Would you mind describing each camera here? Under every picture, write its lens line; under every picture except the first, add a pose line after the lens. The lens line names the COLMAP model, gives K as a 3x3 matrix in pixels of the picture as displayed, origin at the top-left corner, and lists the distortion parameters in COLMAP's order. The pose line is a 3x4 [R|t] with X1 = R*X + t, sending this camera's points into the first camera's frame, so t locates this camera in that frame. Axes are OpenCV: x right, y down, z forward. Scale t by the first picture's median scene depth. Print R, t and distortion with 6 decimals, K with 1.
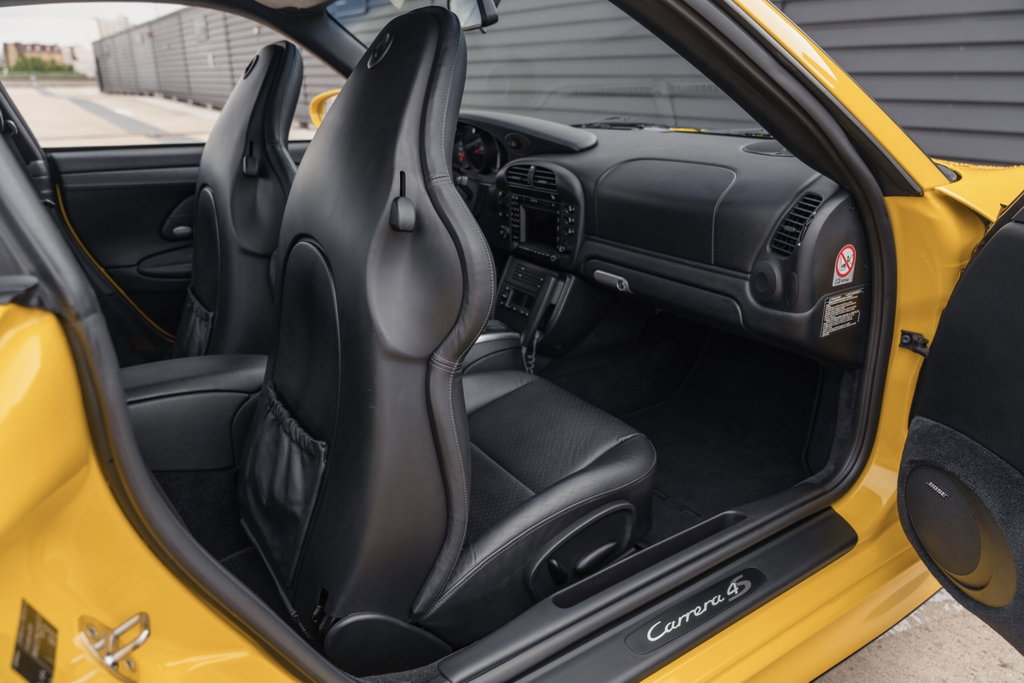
lens RADIAL K [[714.4, 0, 512.0], [0, 714.4, 341.5], [0, 0, 1]] dist [0.027587, -0.029074]
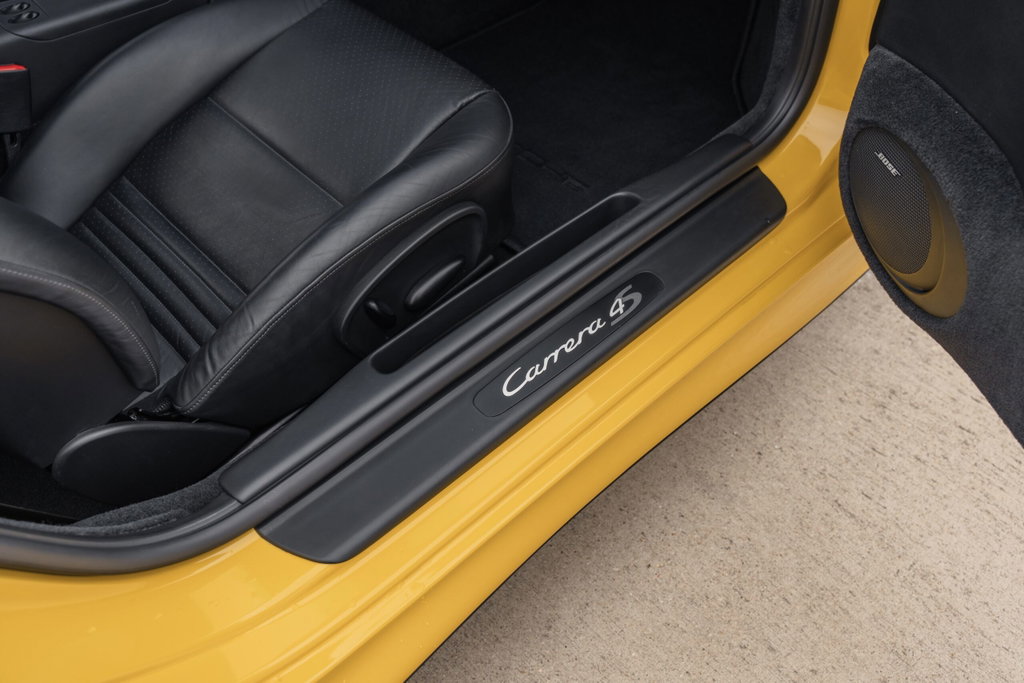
lens RADIAL K [[930.6, 0, 528.9], [0, 930.6, 358.1], [0, 0, 1]] dist [-0.004528, -0.008132]
pose [[0.985873, -0.132704, 0.102197, 0.105404], [0.065547, 0.867158, 0.493700, -0.088292], [-0.154137, -0.480027, 0.863606, 0.145319]]
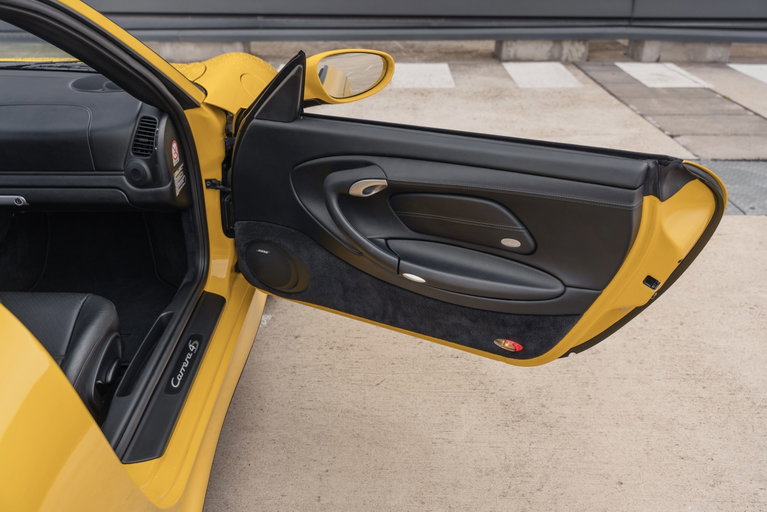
lens RADIAL K [[769.8, 0, 383.5], [0, 769.8, 256.0], [0, 0, 1]] dist [-0.008051, -0.001640]
pose [[0.575100, -0.342090, 0.743125, -0.704787], [0.275216, 0.936330, 0.218042, -0.137897], [-0.770400, 0.079124, 0.632632, -0.537837]]
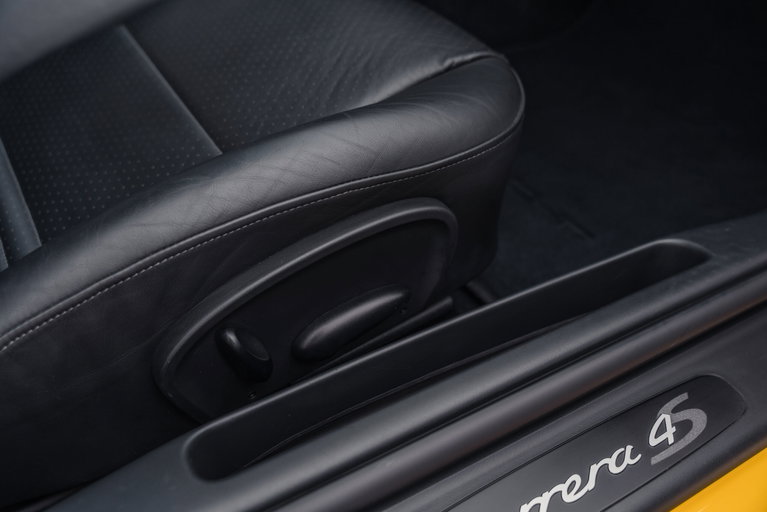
lens RADIAL K [[697.3, 0, 383.5], [0, 697.3, 256.0], [0, 0, 1]] dist [-0.012333, -0.004412]
pose [[0.996931, 0.077916, 0.007564, 0.130564], [-0.076225, 0.944177, 0.320498, 0.128623], [0.017830, -0.320091, 0.947219, 0.618996]]
